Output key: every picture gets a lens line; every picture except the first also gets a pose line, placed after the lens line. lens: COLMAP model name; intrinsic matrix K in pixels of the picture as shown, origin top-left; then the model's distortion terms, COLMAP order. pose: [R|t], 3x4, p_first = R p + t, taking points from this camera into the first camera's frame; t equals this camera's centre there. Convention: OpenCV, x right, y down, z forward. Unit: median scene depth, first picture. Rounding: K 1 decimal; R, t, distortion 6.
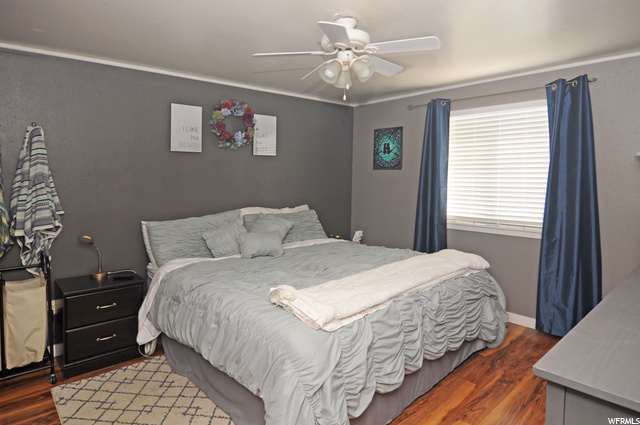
lens RADIAL K [[351.4, 0, 320.0], [0, 351.4, 212.5], [0, 0, 1]] dist [-0.044651, -0.000709]
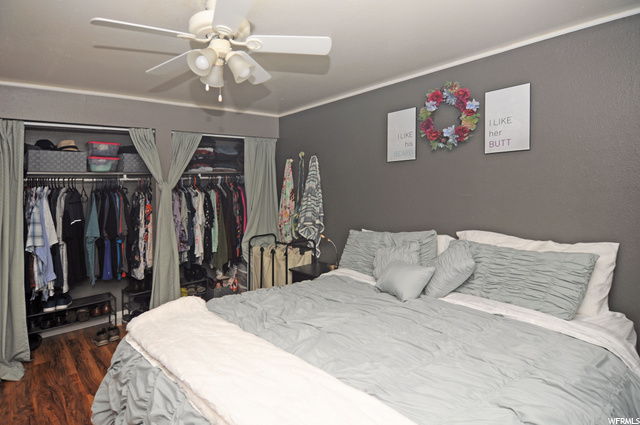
lens RADIAL K [[351.4, 0, 320.0], [0, 351.4, 212.5], [0, 0, 1]] dist [-0.044651, -0.000709]
pose [[0.005201, 0.036800, -0.999309, 0.536000], [-0.105401, 0.993776, 0.036048, -0.047822], [0.994416, 0.105140, 0.009048, 0.776435]]
